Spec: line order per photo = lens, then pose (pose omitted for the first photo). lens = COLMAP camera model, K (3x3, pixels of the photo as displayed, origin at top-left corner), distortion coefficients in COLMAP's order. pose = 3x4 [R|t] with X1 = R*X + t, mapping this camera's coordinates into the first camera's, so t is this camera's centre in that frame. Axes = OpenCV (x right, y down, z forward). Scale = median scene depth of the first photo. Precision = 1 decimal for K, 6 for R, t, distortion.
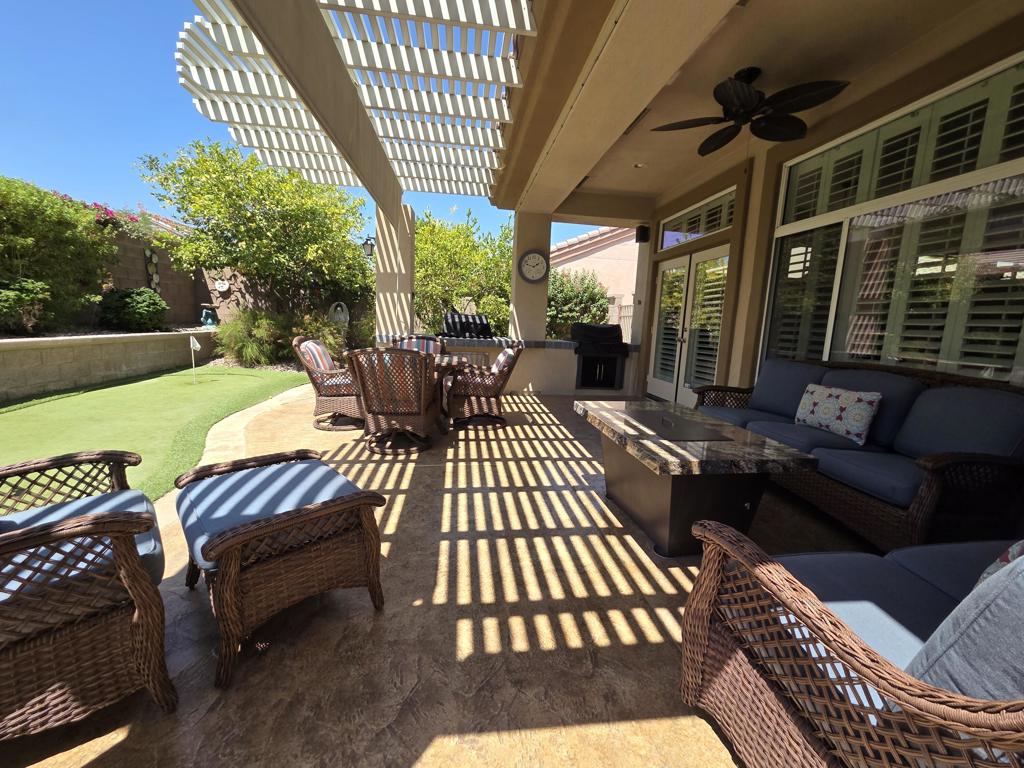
lens RADIAL K [[415.1, 0, 512.0], [0, 415.1, 384.0], [0, 0, 1]] dist [0.001515, 0.000092]
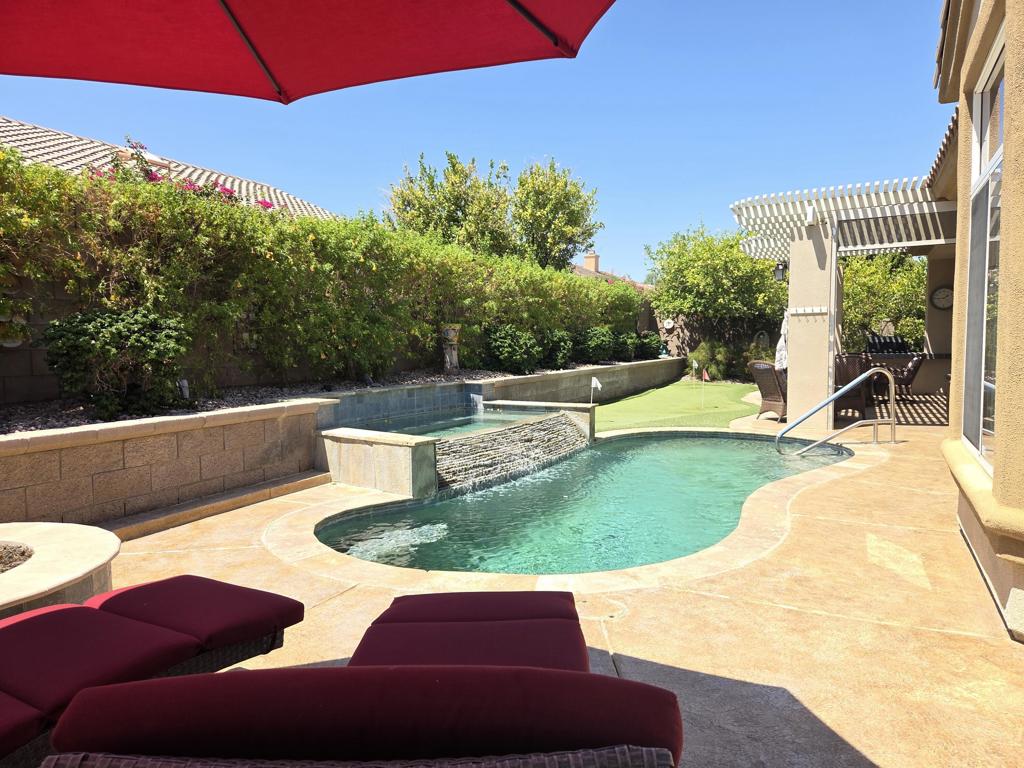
lens RADIAL K [[690.1, 0, 512.0], [0, 690.1, 384.0], [0, 0, 1]] dist [0.068512, -0.056320]
pose [[0.829552, -0.015618, -0.558211, 0.115749], [-0.037442, 0.995804, -0.083503, 0.165981], [0.557173, 0.090170, 0.825487, -1.161956]]
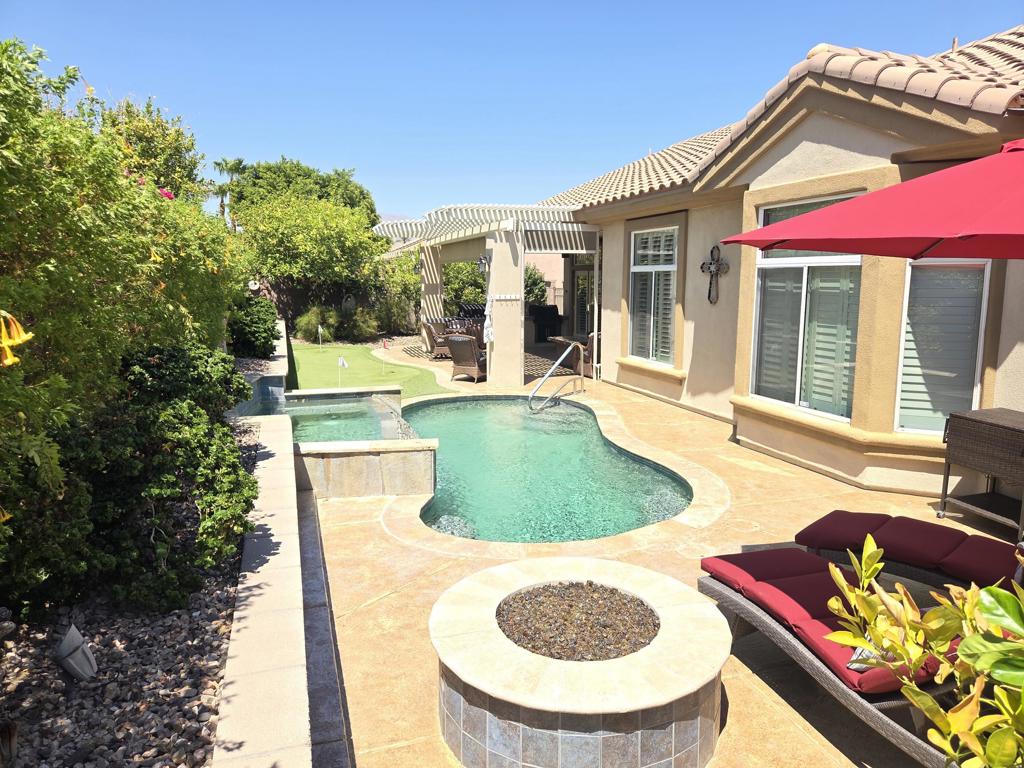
lens RADIAL K [[689.5, 0, 516.6], [0, 689.5, 377.2], [0, 0, 1]] dist [0.069202, -0.061544]
pose [[0.978011, -0.070697, 0.196205, -0.383601], [0.070617, 0.997476, 0.007412, 0.097301], [-0.196234, 0.006606, 0.980535, -1.407500]]
